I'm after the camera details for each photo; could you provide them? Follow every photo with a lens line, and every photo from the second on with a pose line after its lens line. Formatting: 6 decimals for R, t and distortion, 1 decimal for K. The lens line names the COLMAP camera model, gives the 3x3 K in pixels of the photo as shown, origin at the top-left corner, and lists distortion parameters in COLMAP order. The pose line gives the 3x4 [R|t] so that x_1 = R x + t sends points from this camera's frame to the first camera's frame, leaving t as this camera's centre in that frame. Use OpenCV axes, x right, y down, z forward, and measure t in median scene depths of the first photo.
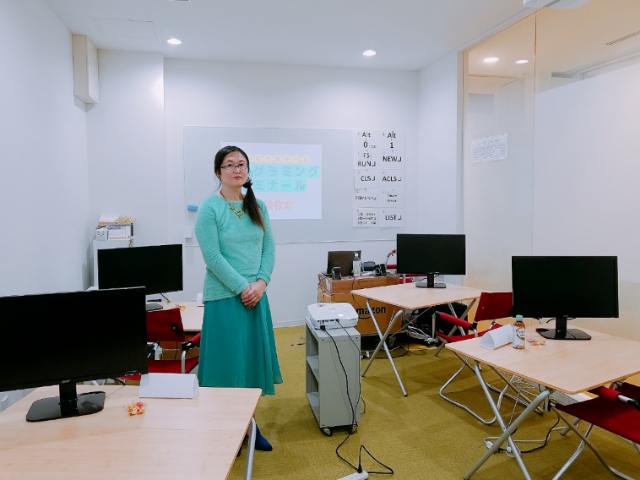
lens RADIAL K [[476.6, 0, 320.7], [0, 476.6, 240.9], [0, 0, 1]] dist [0.020956, 0.011352]
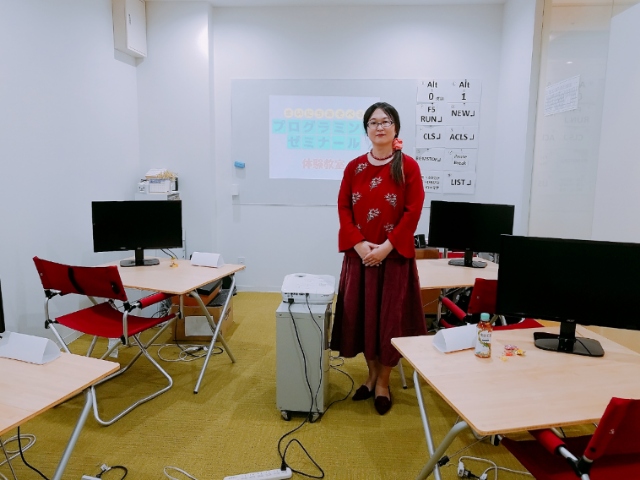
lens RADIAL K [[476.6, 0, 319.5], [0, 476.6, 239.7], [0, 0, 1]] dist [0.020956, 0.011352]
pose [[0.958080, 0.069441, -0.277958, 0.165438], [-0.048091, 0.995396, 0.082912, -0.004923], [0.282436, -0.066069, 0.957008, 0.095944]]
